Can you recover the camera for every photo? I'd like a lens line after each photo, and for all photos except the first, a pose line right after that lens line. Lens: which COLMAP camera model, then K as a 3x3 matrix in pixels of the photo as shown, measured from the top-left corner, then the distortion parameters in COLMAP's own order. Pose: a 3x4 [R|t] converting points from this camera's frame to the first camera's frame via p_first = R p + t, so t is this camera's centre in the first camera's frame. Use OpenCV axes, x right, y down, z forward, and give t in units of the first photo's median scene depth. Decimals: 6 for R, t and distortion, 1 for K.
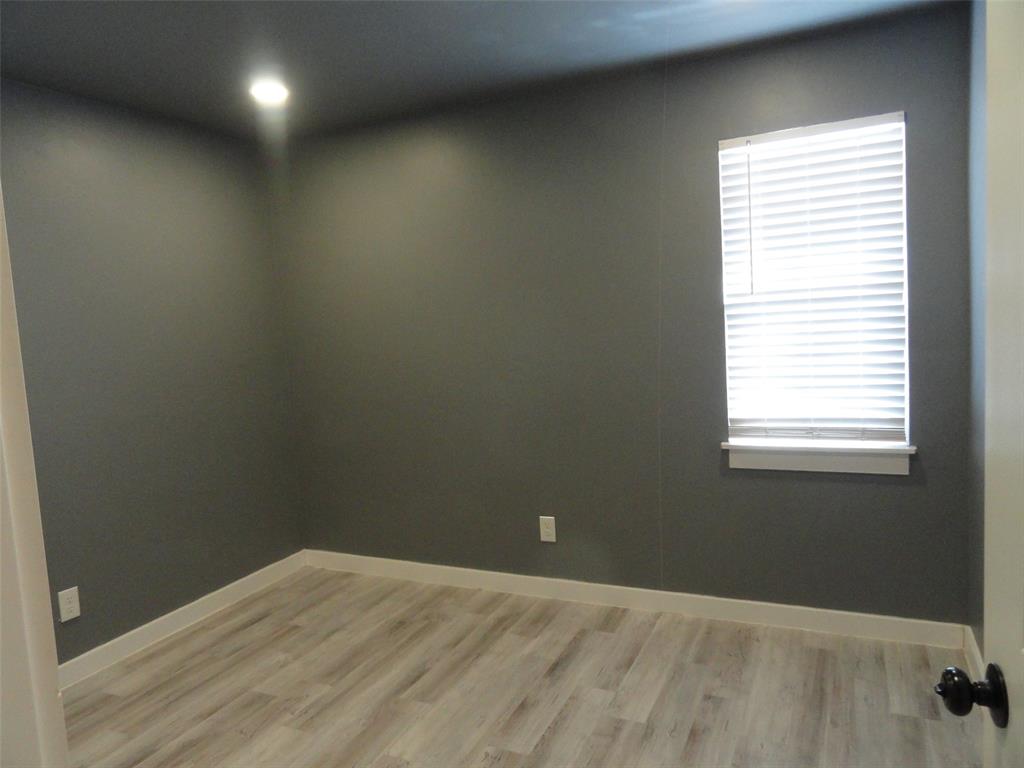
lens RADIAL K [[717.5, 0, 512.1], [0, 717.5, 383.4], [0, 0, 1]] dist [-0.000451, -0.003177]
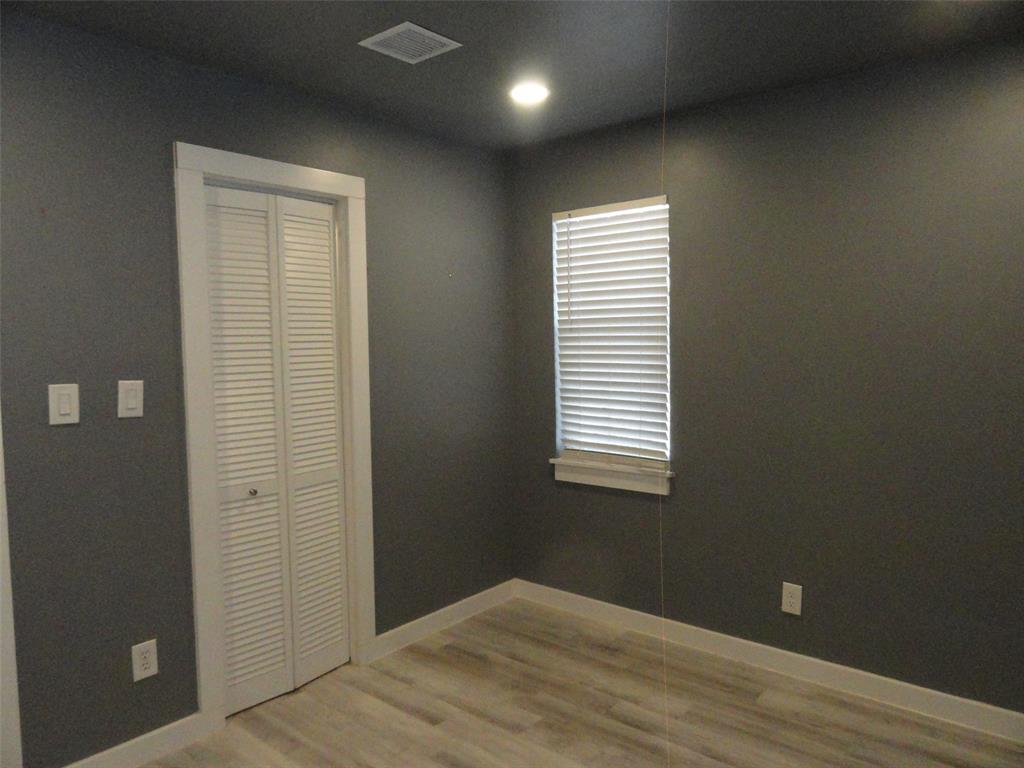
lens RADIAL K [[717.5, 0, 512.4], [0, 717.5, 384.3], [0, 0, 1]] dist [-0.000451, -0.003177]
pose [[-0.266622, 0.126828, -0.955420, 0.424585], [-0.062953, 0.986895, 0.148574, -0.119448], [0.961743, 0.099760, -0.255144, 0.854262]]
